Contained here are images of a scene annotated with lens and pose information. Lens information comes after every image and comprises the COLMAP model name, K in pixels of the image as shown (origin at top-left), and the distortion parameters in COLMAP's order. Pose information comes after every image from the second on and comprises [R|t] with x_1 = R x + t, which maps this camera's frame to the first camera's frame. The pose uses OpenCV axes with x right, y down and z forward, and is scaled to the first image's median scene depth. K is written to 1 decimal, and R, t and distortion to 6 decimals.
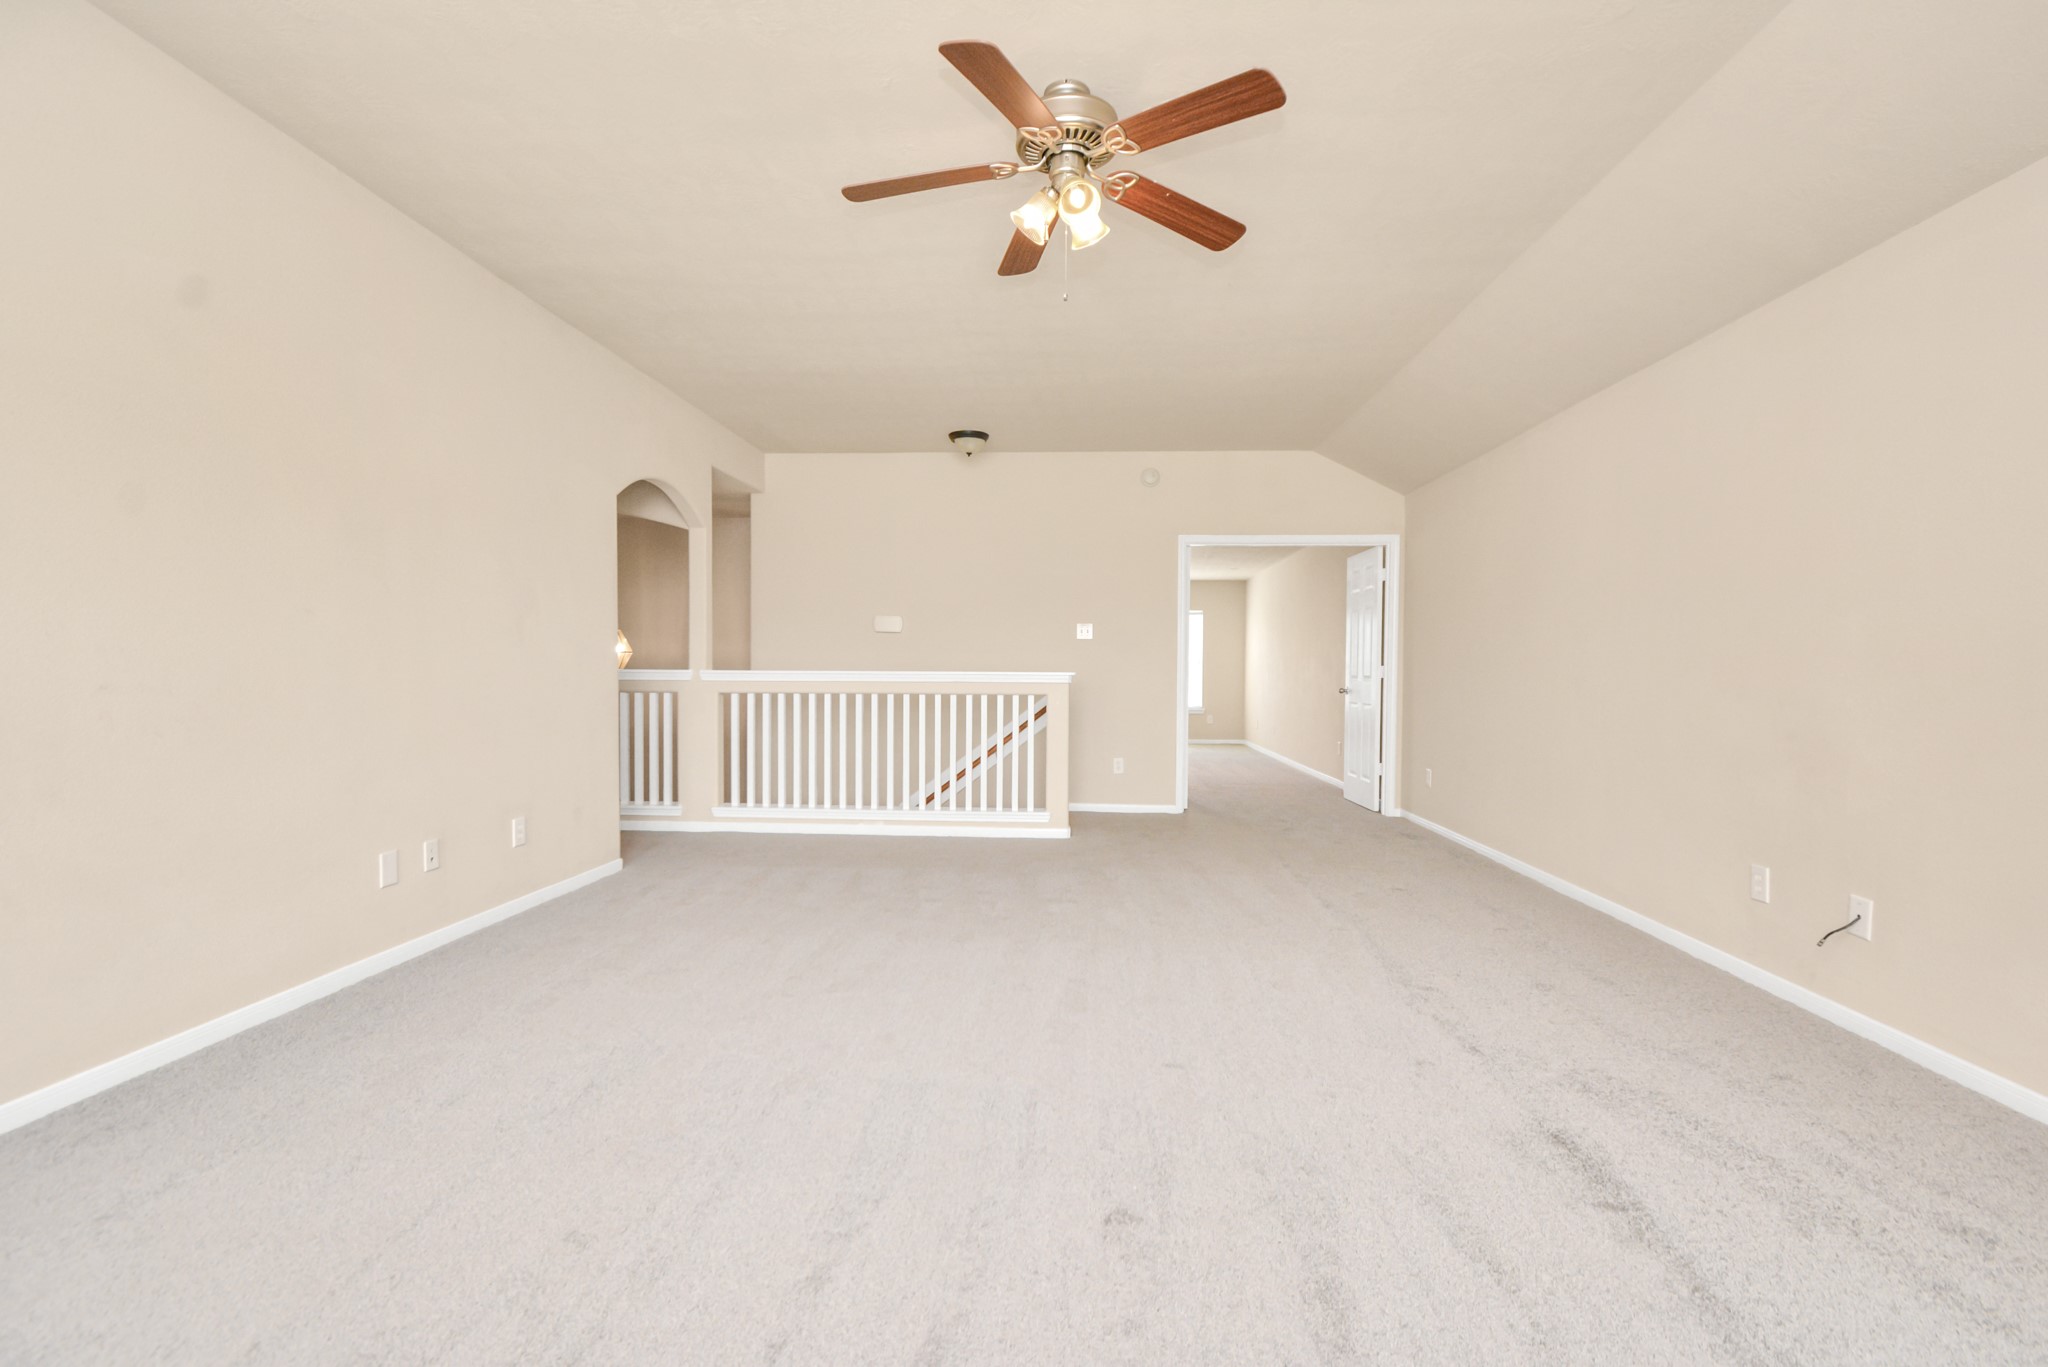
lens RADIAL K [[906.1, 0, 1023.0], [0, 906.1, 697.6], [0, 0, 1]] dist [0.001364, 0.002279]
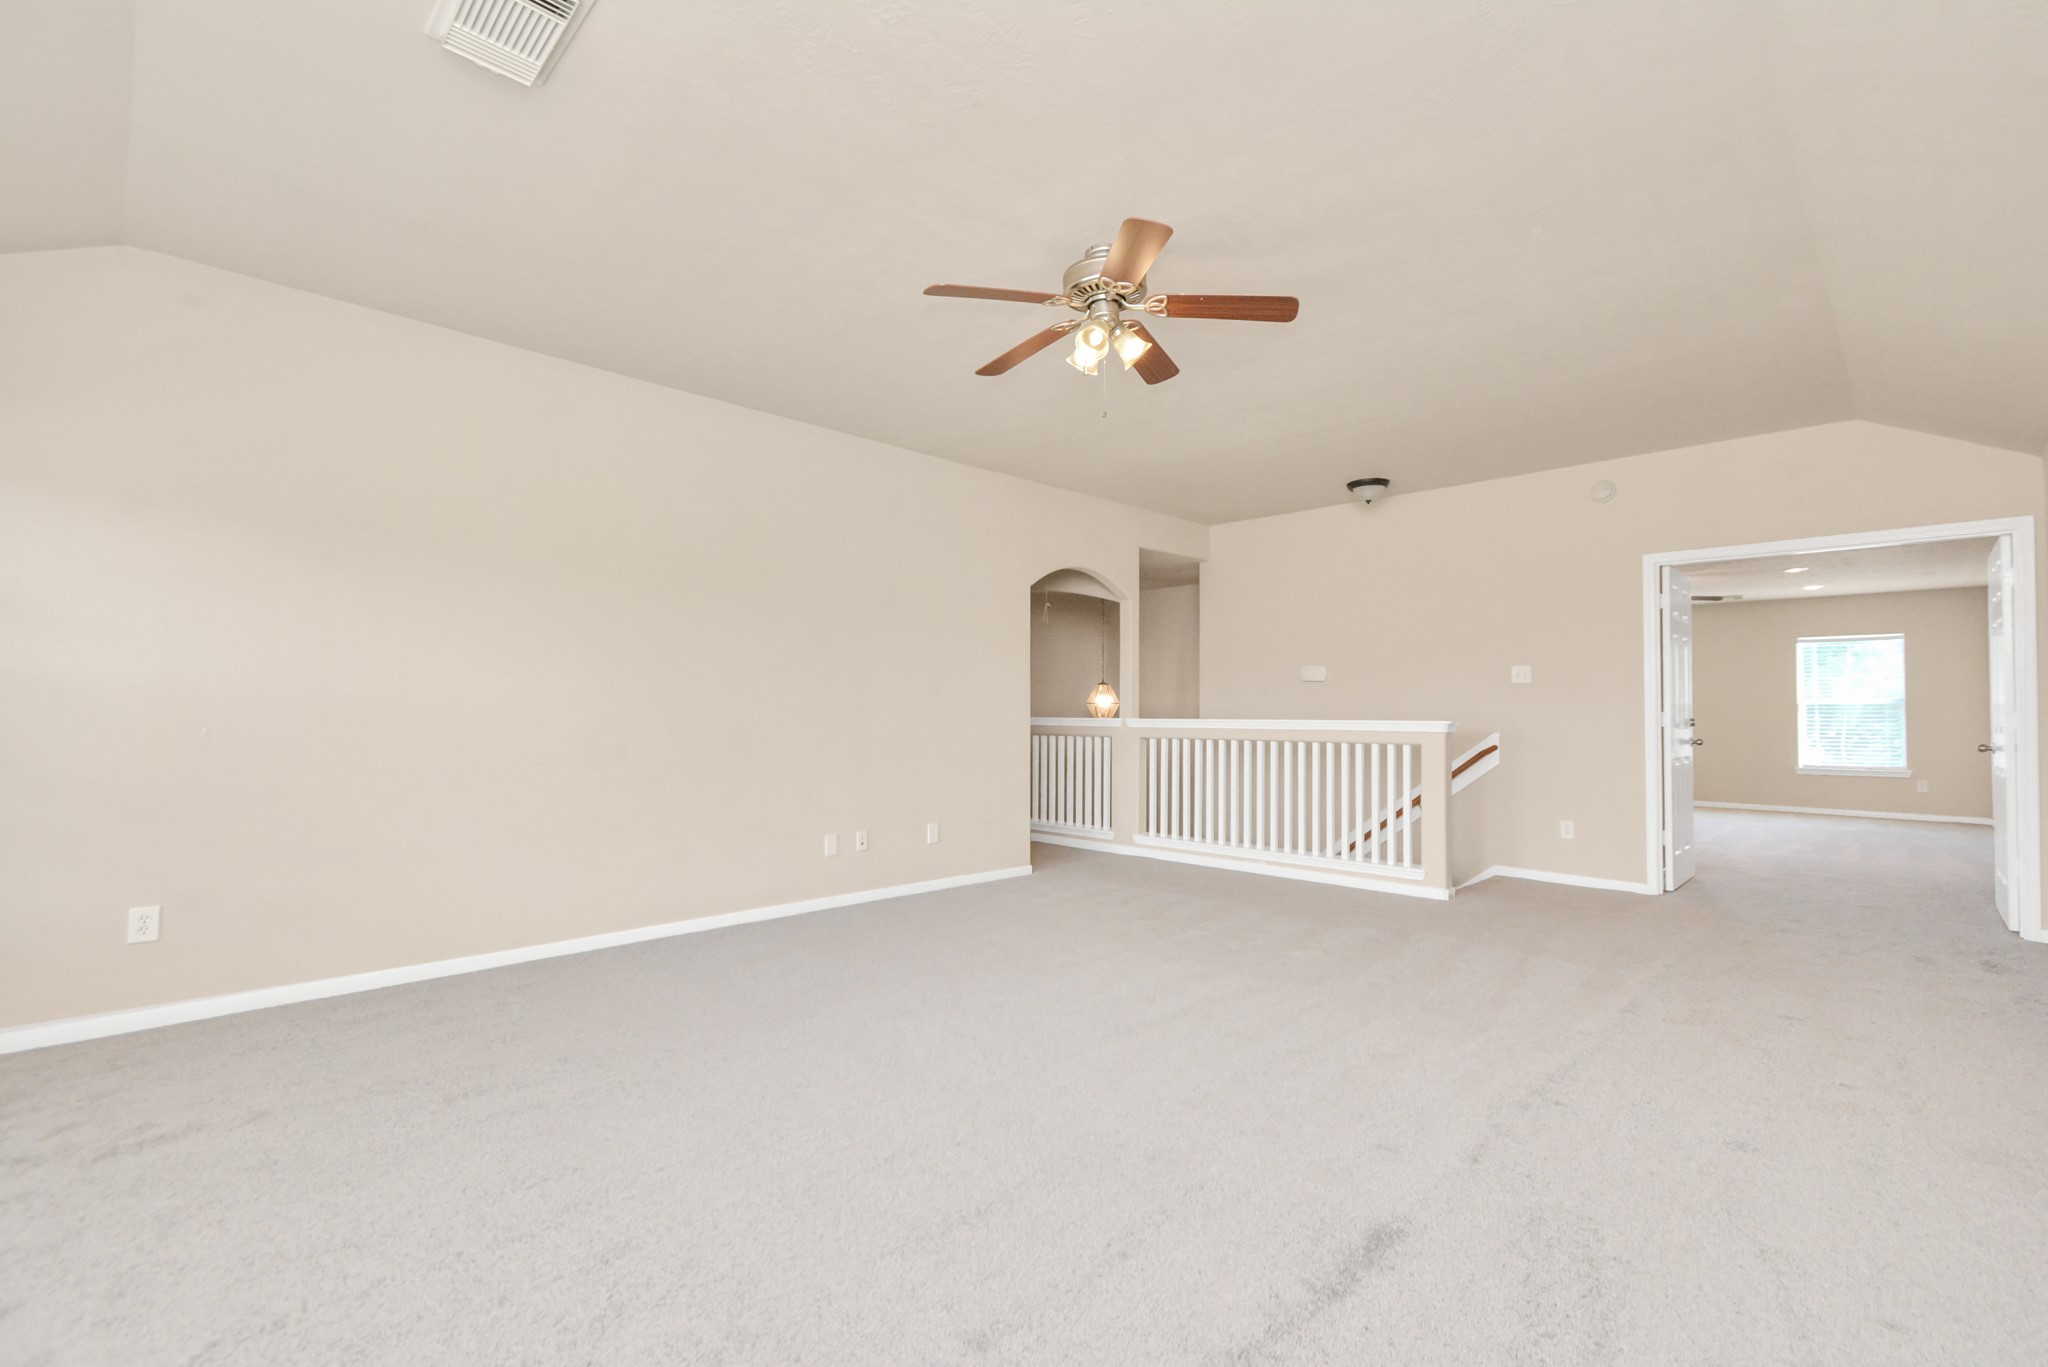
lens RADIAL K [[906.1, 0, 1031.5], [0, 906.1, 682.0], [0, 0, 1]] dist [0.001364, 0.002279]
pose [[0.752382, -0.026007, -0.658213, 0.305143], [-0.019002, 0.997948, -0.061151, -0.002021], [0.658452, 0.058516, 0.750344, 0.017600]]
